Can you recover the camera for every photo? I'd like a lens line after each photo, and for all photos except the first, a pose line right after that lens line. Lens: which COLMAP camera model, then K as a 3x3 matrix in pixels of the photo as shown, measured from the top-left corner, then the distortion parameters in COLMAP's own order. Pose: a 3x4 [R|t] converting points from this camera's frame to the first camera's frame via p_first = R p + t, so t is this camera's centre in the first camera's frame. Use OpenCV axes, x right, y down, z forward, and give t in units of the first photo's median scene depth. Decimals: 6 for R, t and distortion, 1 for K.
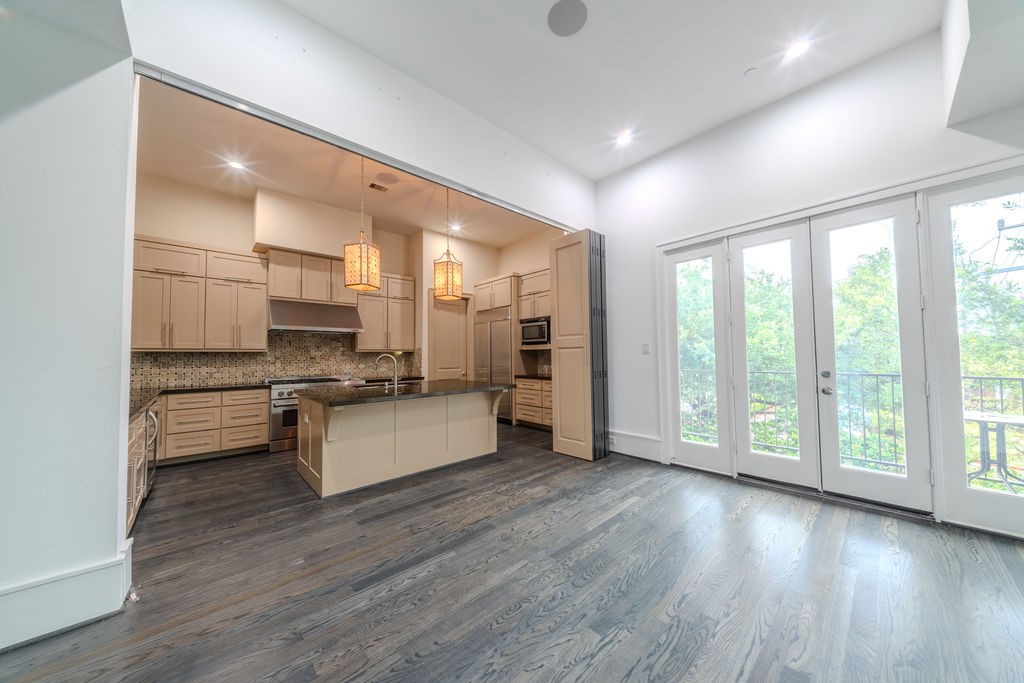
lens RADIAL K [[342.0, 0, 511.4], [0, 342.0, 344.2], [0, 0, 1]] dist [0.001558, -0.000009]
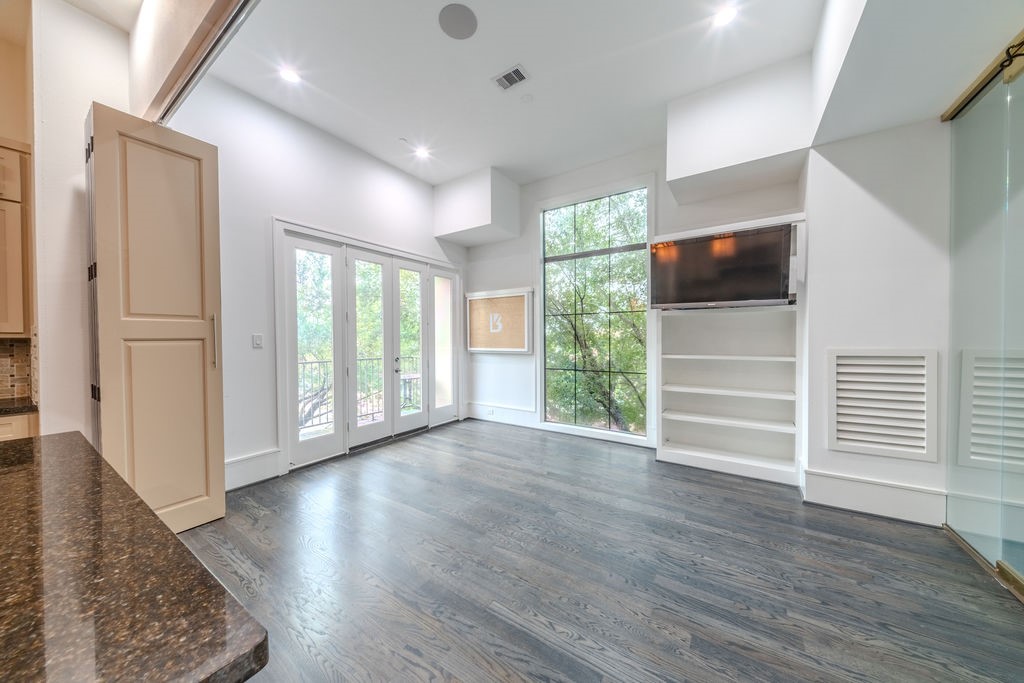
lens RADIAL K [[342.0, 0, 509.6], [0, 342.0, 342.2], [0, 0, 1]] dist [0.001558, -0.000009]
pose [[-0.247868, 0.001083, 0.968793, -0.749156], [-0.026315, 0.999623, -0.007850, 0.006670], [-0.968436, -0.027440, -0.247746, 0.931451]]
